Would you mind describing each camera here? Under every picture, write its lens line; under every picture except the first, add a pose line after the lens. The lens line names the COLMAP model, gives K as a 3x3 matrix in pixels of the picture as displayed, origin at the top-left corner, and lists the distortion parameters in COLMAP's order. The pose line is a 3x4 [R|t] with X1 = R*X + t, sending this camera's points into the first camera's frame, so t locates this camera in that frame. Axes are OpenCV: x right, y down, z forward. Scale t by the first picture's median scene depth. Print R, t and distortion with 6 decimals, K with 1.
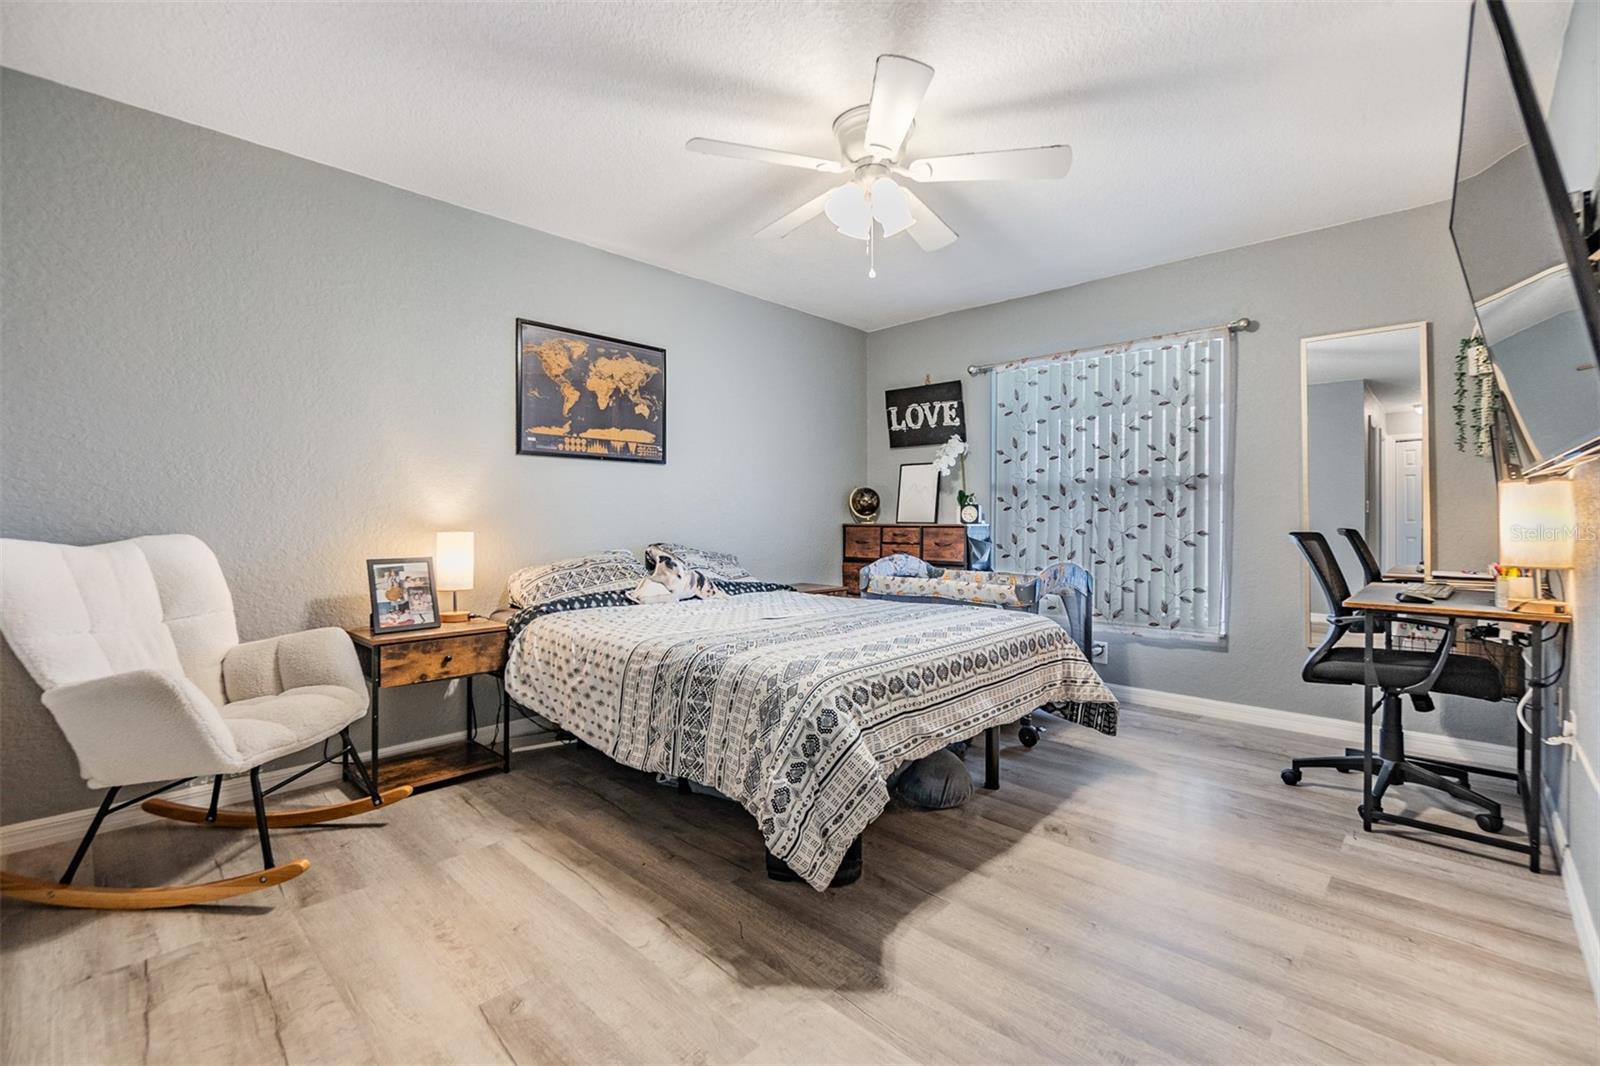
lens RADIAL K [[708.6, 0, 795.5], [0, 708.6, 510.1], [0, 0, 1]] dist [-0.001523, 0.000061]
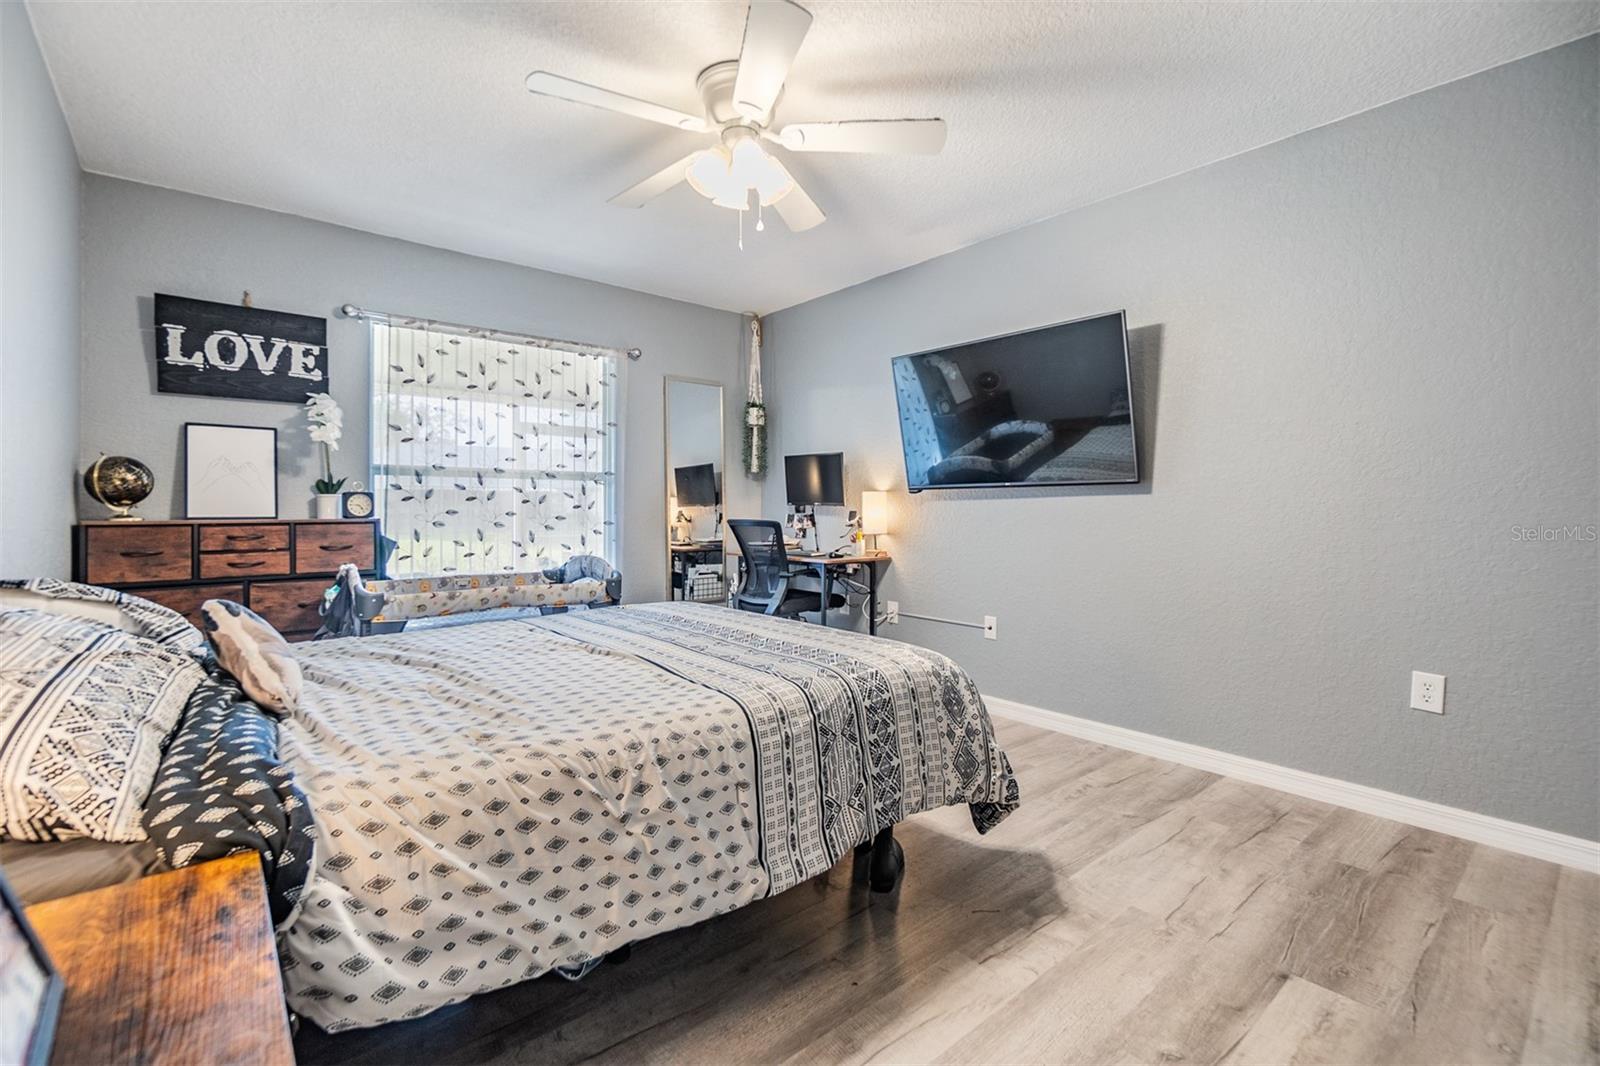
lens RADIAL K [[708.6, 0, 795.5], [0, 708.6, 510.1], [0, 0, 1]] dist [-0.001523, 0.000061]
pose [[0.100188, -0.003787, 0.994961, -0.429196], [-0.009295, 0.999946, 0.004742, 0.002741], [-0.994925, -0.009723, 0.100147, 0.448777]]
